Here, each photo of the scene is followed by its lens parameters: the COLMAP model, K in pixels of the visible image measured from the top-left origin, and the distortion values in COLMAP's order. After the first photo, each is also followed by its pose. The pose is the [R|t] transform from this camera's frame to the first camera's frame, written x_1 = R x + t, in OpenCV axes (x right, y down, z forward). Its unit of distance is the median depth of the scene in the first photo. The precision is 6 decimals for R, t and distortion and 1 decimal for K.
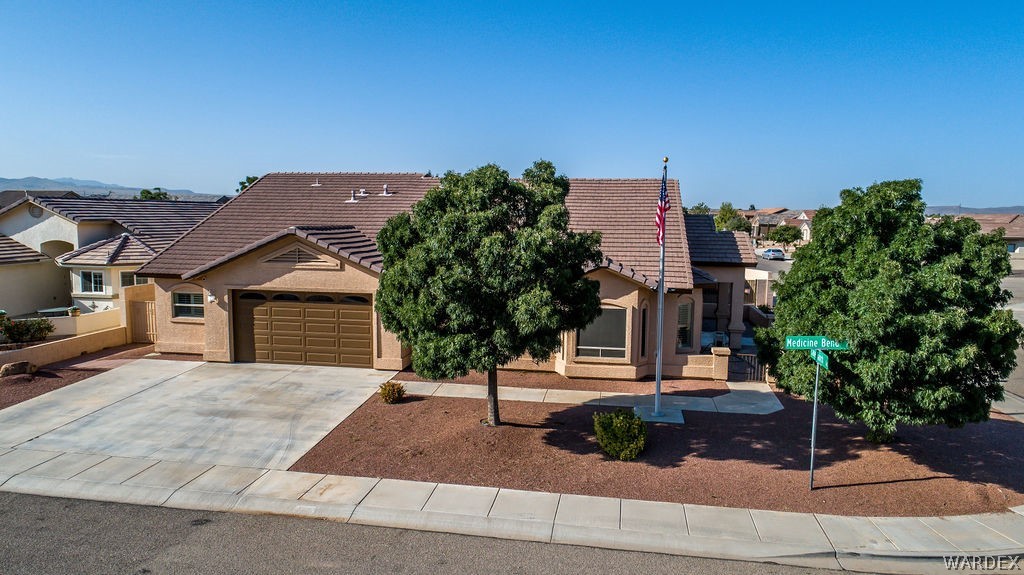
lens RADIAL K [[702.4, 0, 512.0], [0, 702.4, 287.5], [0, 0, 1]] dist [-0.006610, -0.000357]
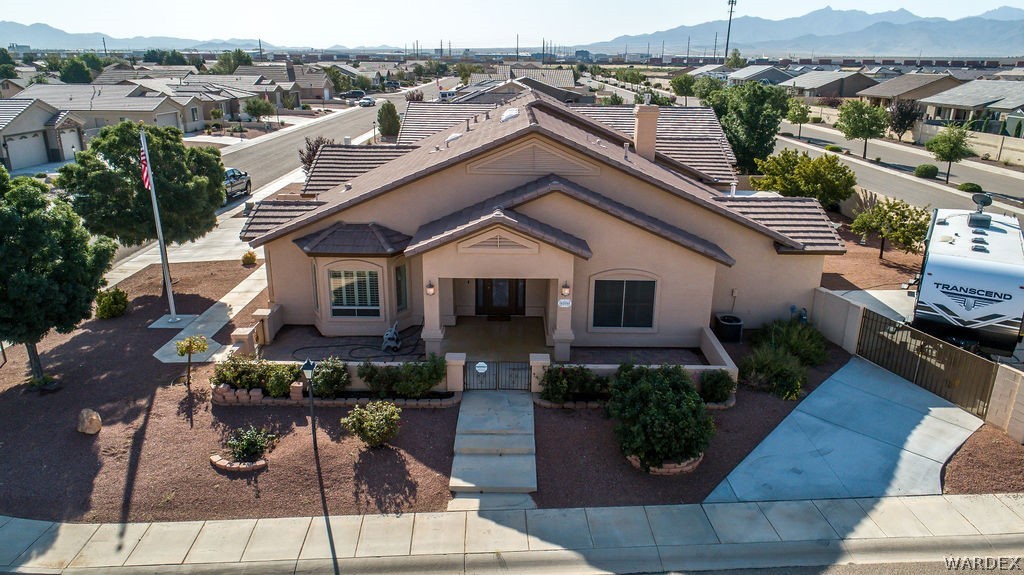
lens RADIAL K [[691.7, 0, 515.0], [0, 691.7, 292.8], [0, 0, 1]] dist [-0.005641, -0.001617]
pose [[0.169186, 0.301584, -0.938309, 1.684661], [-0.113672, 0.951651, 0.285376, -0.342754], [0.979007, 0.058378, 0.195287, 1.531643]]
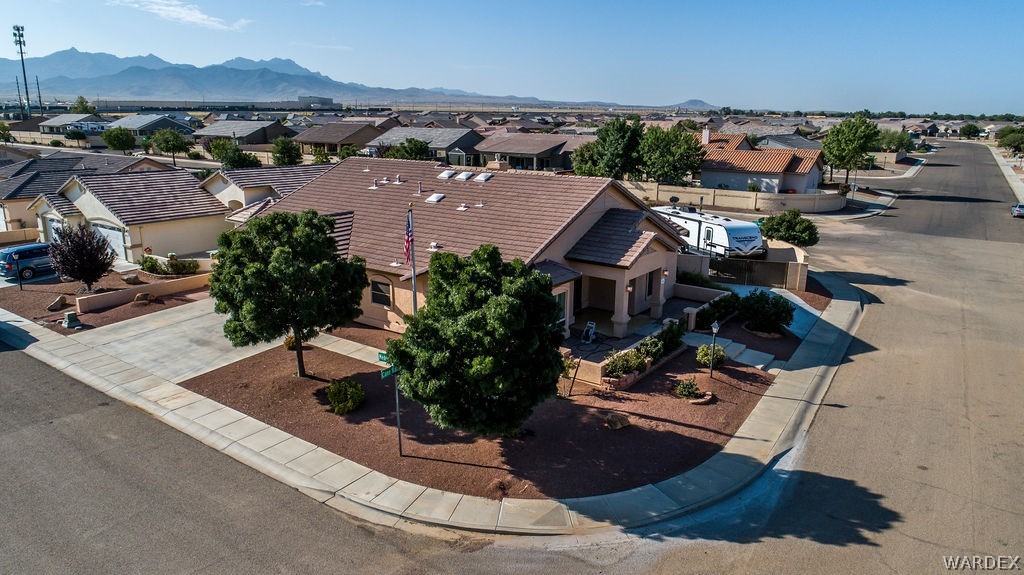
lens RADIAL K [[691.7, 0, 515.0], [0, 691.7, 292.8], [0, 0, 1]] dist [-0.005641, -0.001617]
pose [[0.896257, 0.107515, -0.430306, 1.061039], [-0.045782, 0.987419, 0.151355, -0.243075], [0.441165, -0.115953, 0.889903, -0.126809]]
